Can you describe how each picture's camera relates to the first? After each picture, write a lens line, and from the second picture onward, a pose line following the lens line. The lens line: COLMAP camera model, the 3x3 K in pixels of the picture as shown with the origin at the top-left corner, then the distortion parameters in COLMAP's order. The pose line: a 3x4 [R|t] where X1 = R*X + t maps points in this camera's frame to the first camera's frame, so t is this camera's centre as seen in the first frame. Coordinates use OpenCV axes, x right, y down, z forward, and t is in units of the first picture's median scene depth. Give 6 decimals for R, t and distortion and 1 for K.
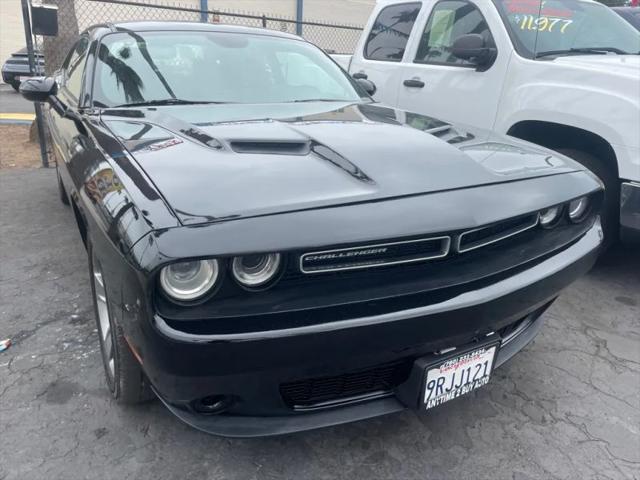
lens RADIAL K [[485.3, 0, 317.1], [0, 485.3, 234.6], [0, 0, 1]] dist [0.067377, -0.093572]
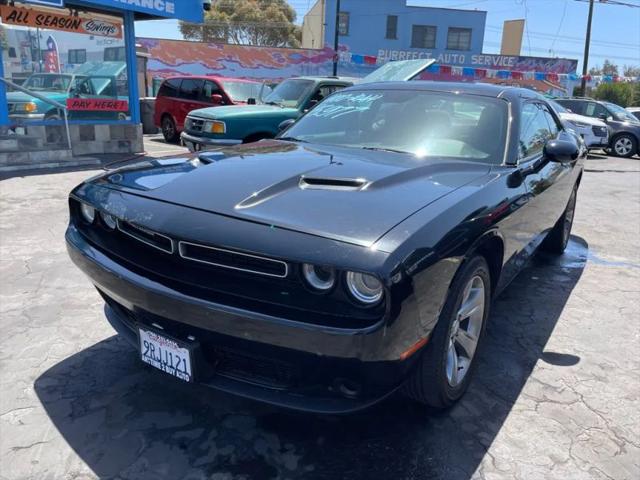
lens RADIAL K [[484.8, 0, 321.8], [0, 484.8, 241.9], [0, 0, 1]] dist [0.075588, -0.106104]
pose [[0.457274, 0.256364, -0.851574, 1.487990], [-0.334507, 0.936813, 0.102403, -0.243508], [0.824018, 0.238031, 0.514136, 0.634258]]
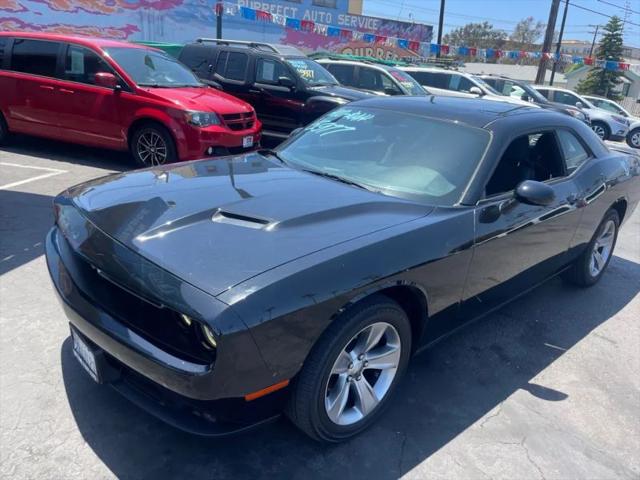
lens RADIAL K [[485.3, 0, 319.7], [0, 485.3, 236.1], [0, 0, 1]] dist [0.067377, -0.093572]
pose [[0.768492, 0.259215, -0.585002, -1.836642], [-0.279582, 0.958405, 0.057396, -0.435299], [0.575546, 0.119447, 0.808999, 0.392300]]
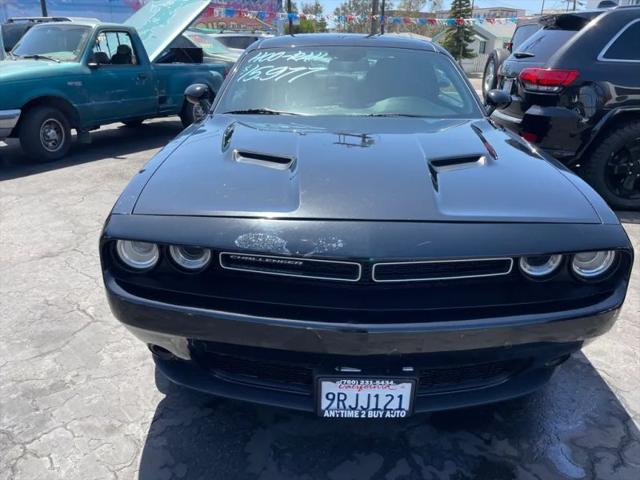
lens RADIAL K [[485.3, 0, 321.0], [0, 485.3, 237.0], [0, 0, 1]] dist [0.067377, -0.093572]
pose [[0.869199, 0.179229, -0.460836, 0.637915], [-0.169430, 0.983530, 0.062948, -0.099249], [0.464528, 0.023365, 0.885250, 0.031959]]
